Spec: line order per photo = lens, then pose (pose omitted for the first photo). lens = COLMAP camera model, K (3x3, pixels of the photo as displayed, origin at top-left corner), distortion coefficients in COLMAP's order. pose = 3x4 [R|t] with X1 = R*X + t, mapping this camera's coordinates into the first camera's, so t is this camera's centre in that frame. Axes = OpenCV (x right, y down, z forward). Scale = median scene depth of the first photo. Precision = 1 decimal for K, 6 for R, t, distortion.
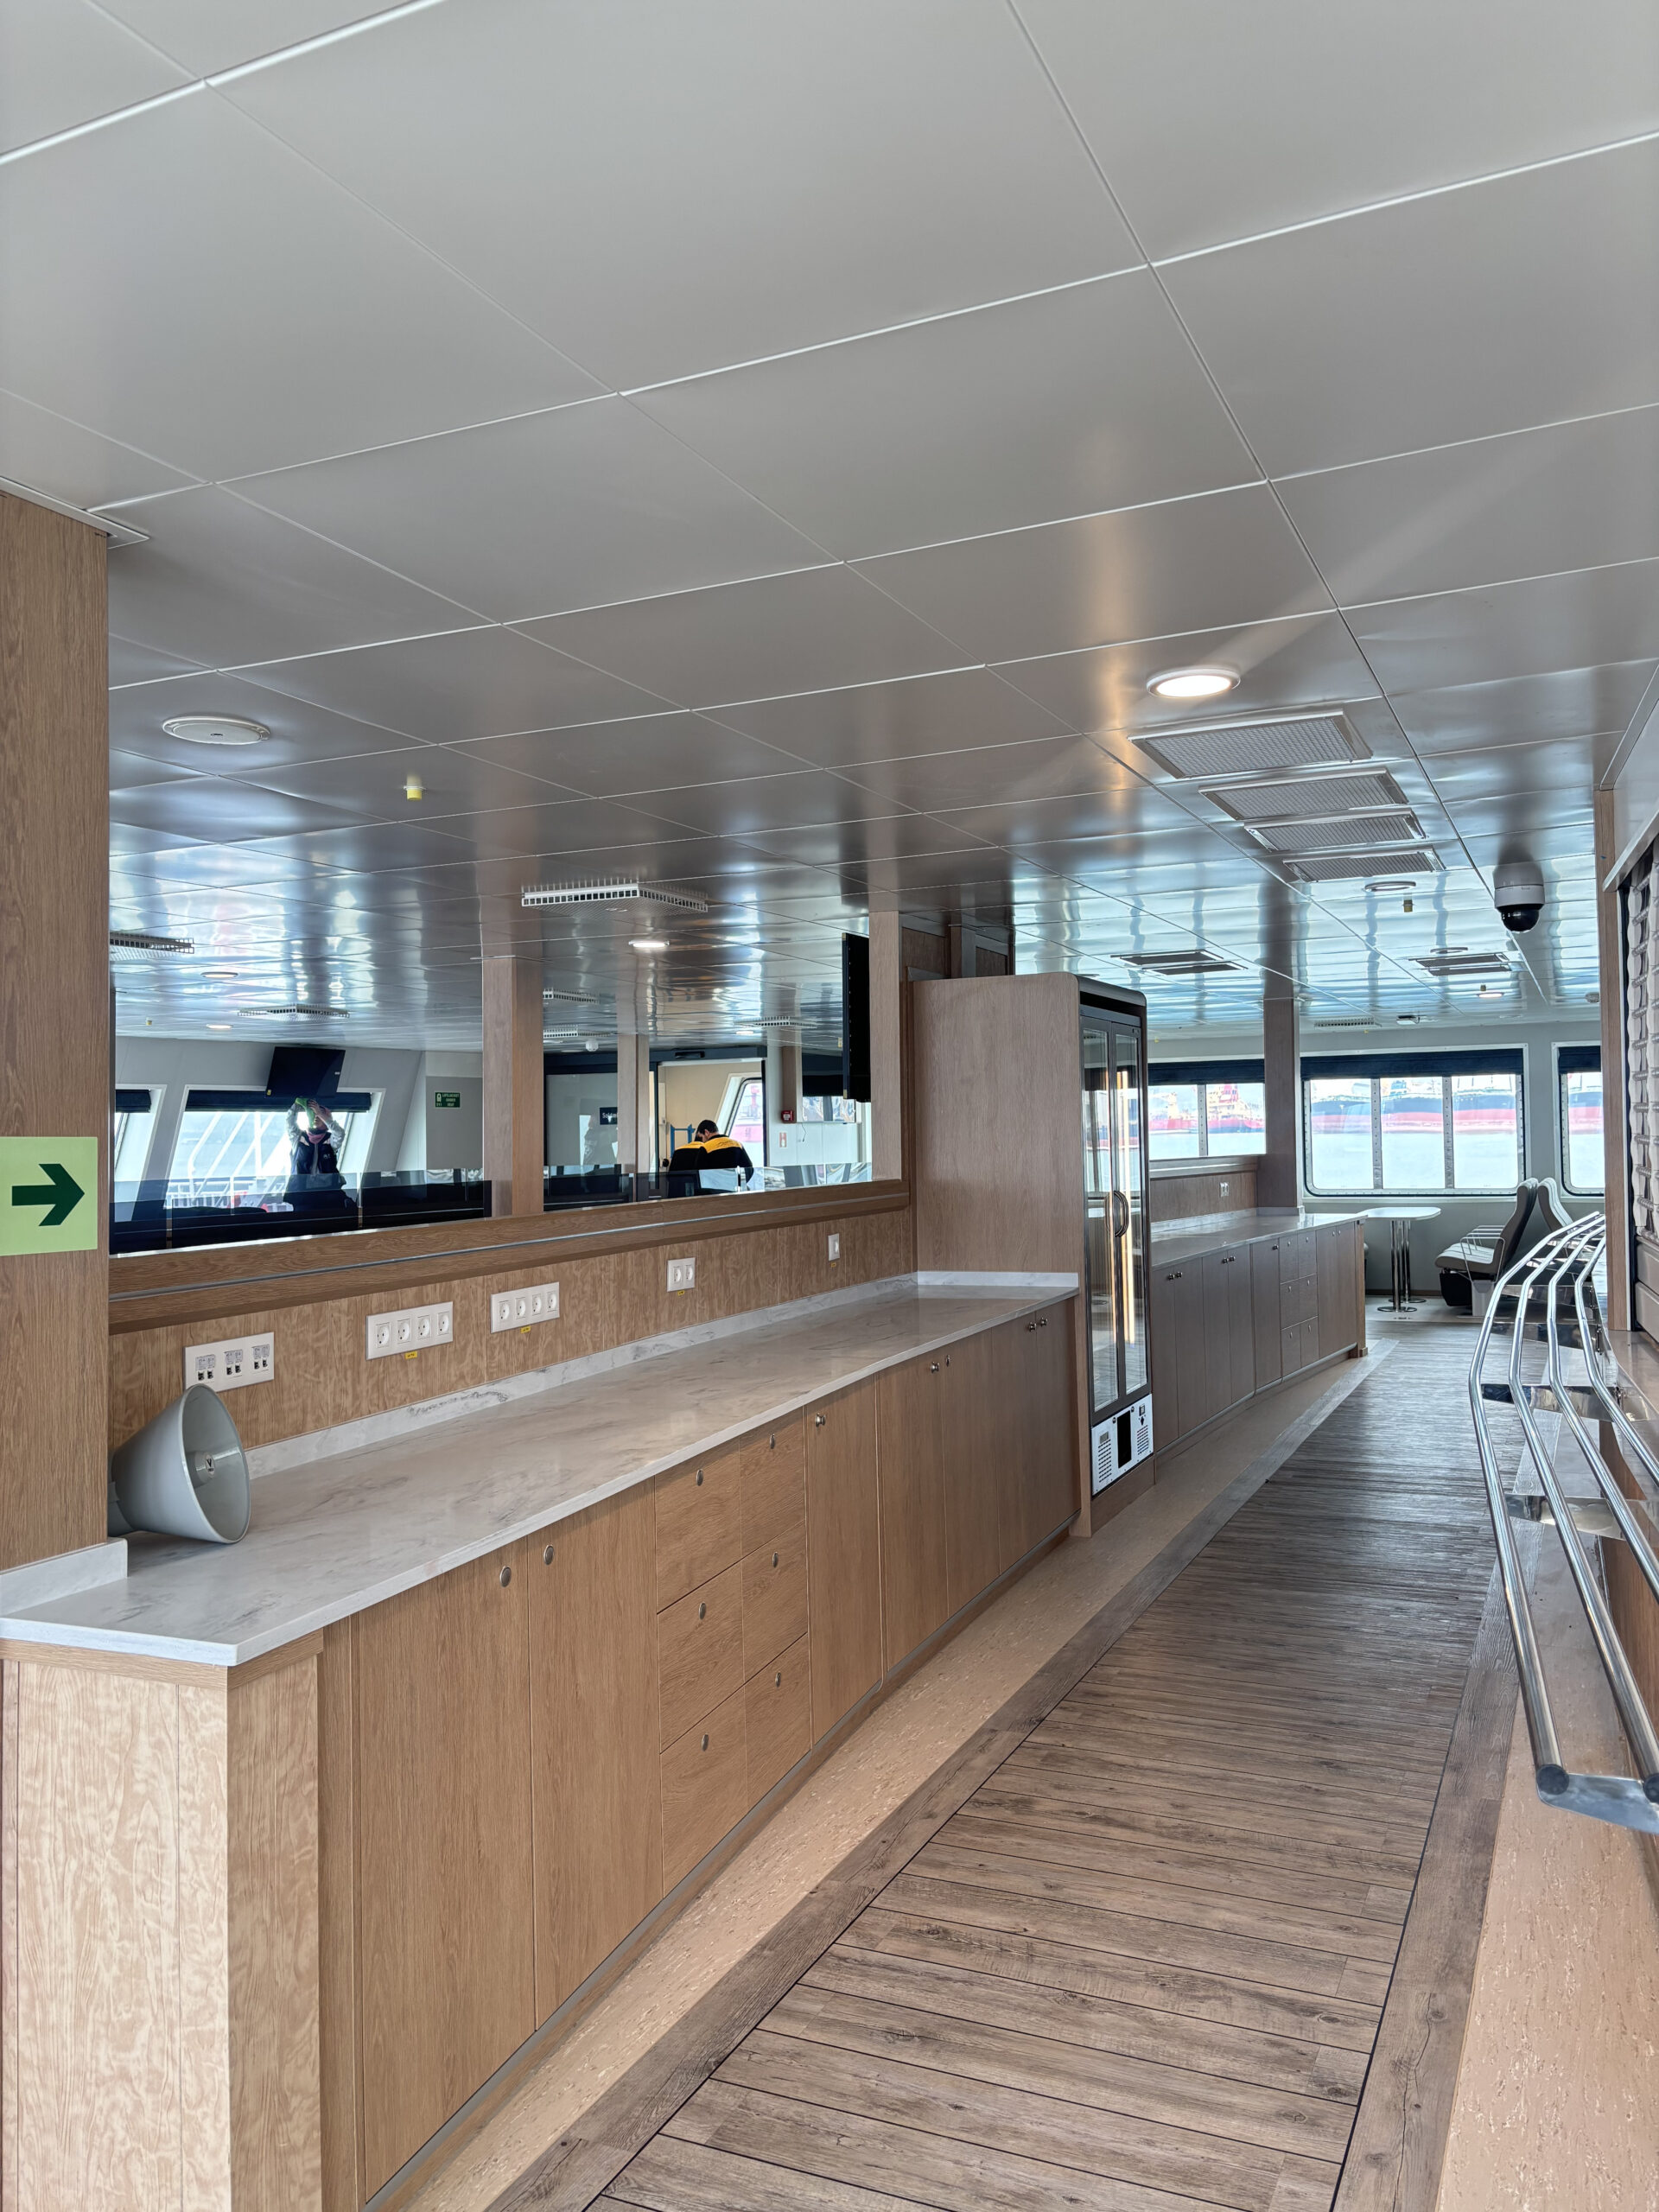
lens RADIAL K [[1646.5, 0, 829.5], [0, 1646.5, 1106.0], [0, 0, 1]] dist [0.112125, -0.109855]
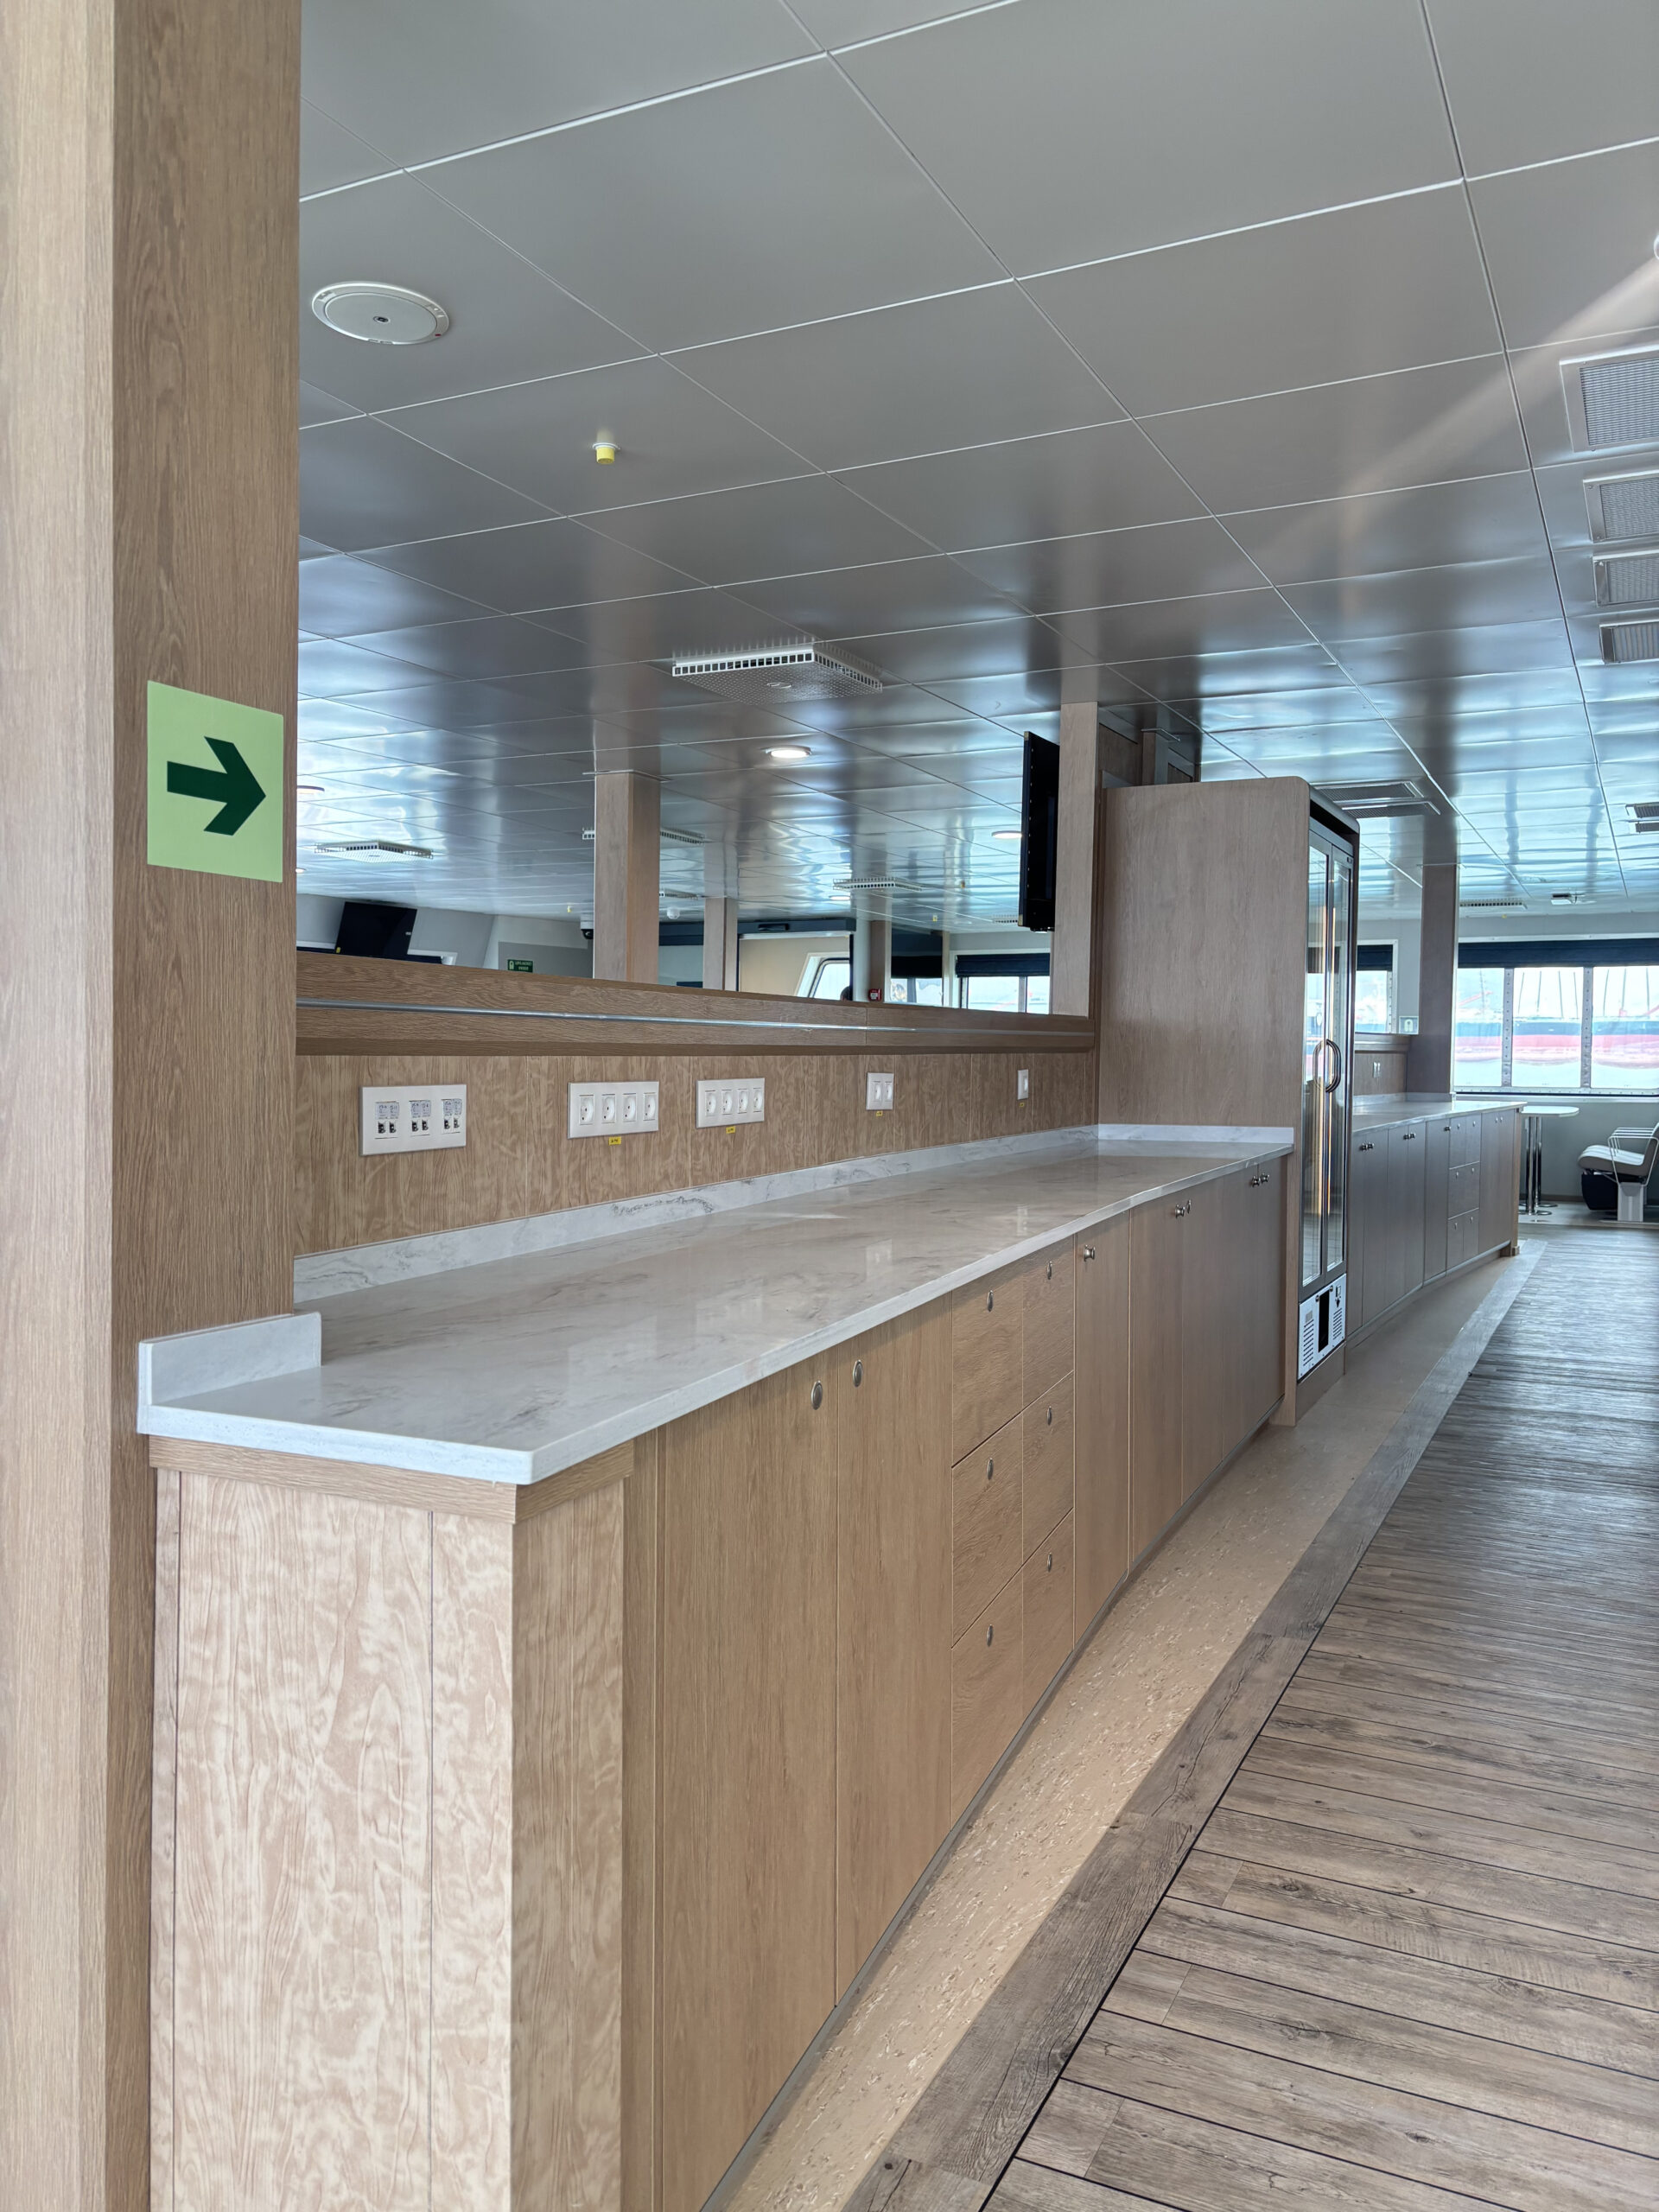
lens RADIAL K [[1646.5, 0, 829.5], [0, 1646.5, 1106.0], [0, 0, 1]] dist [0.112125, -0.109855]
pose [[0.999323, 0.030559, -0.020474, -0.162109], [-0.029410, 0.998095, 0.054226, 0.106406], [0.022092, -0.053588, 0.998319, 0.265066]]
